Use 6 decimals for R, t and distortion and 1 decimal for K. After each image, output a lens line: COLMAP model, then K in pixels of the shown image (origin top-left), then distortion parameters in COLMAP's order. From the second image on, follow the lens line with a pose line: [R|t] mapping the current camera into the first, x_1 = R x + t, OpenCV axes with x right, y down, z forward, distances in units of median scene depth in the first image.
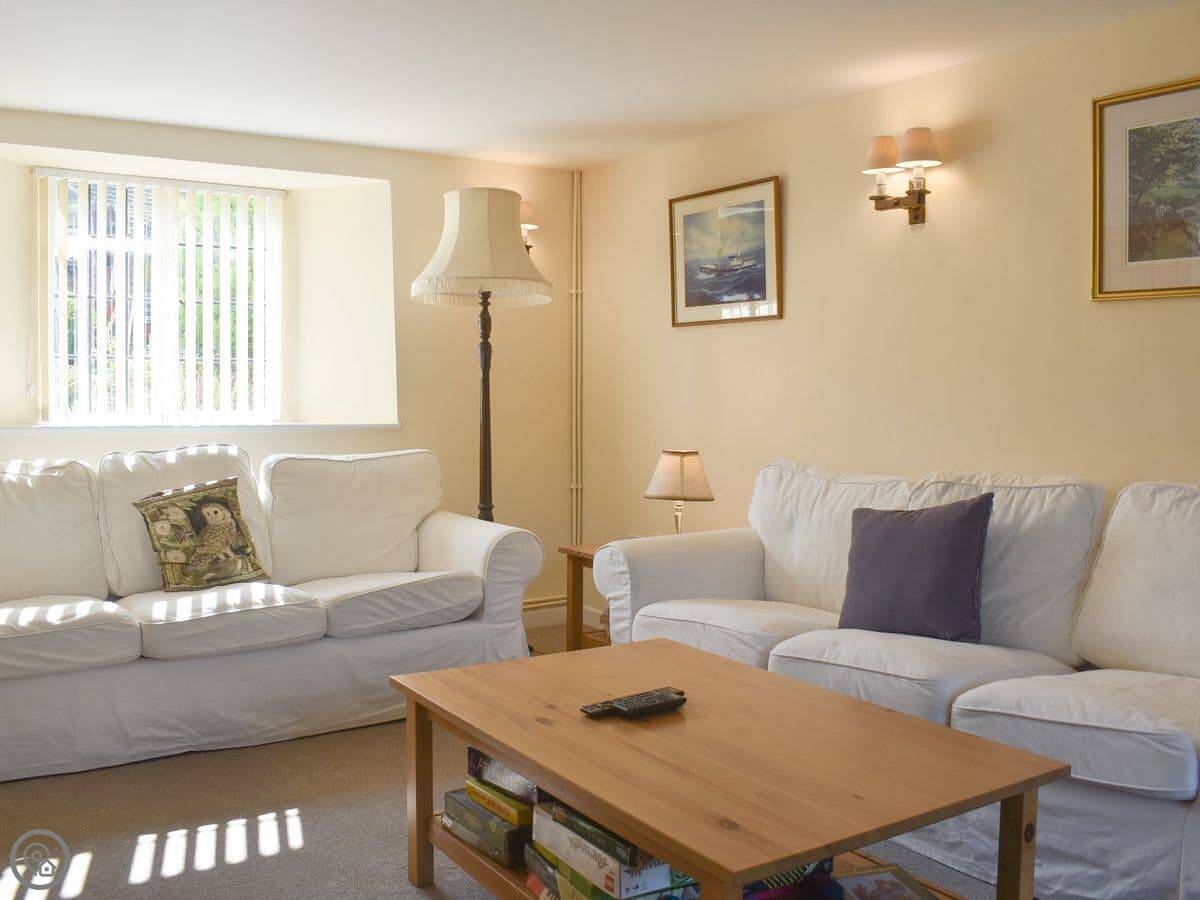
lens RADIAL K [[1125.5, 0, 600.0], [0, 1125.5, 450.0], [0, 0, 1]] dist [-0.107198, 0.007947]
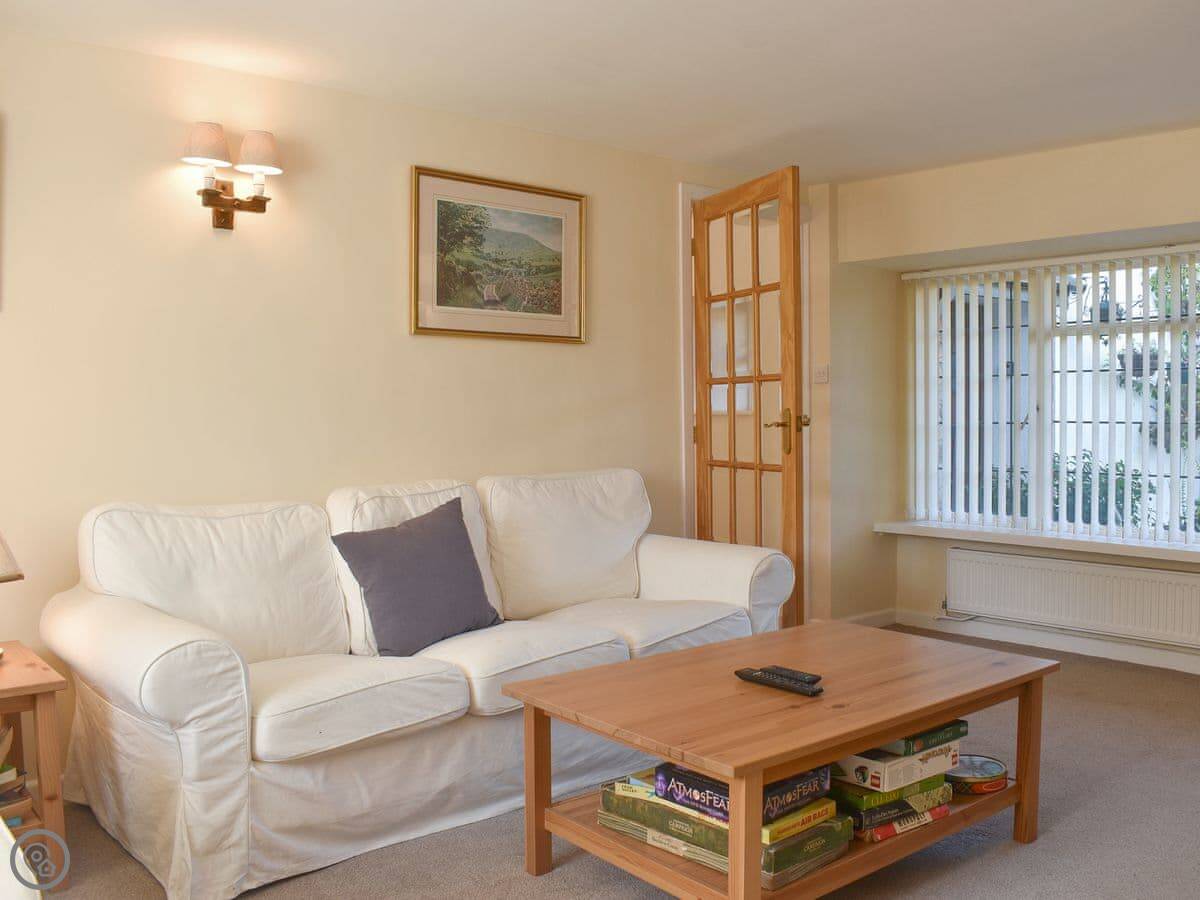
lens RADIAL K [[1125.5, 0, 600.0], [0, 1125.5, 450.0], [0, 0, 1]] dist [-0.107198, 0.007947]
pose [[-0.151726, -0.034499, 0.987820, -0.826766], [0.051479, 0.997759, 0.042753, -0.054259], [-0.987081, 0.057338, -0.149610, 1.039476]]
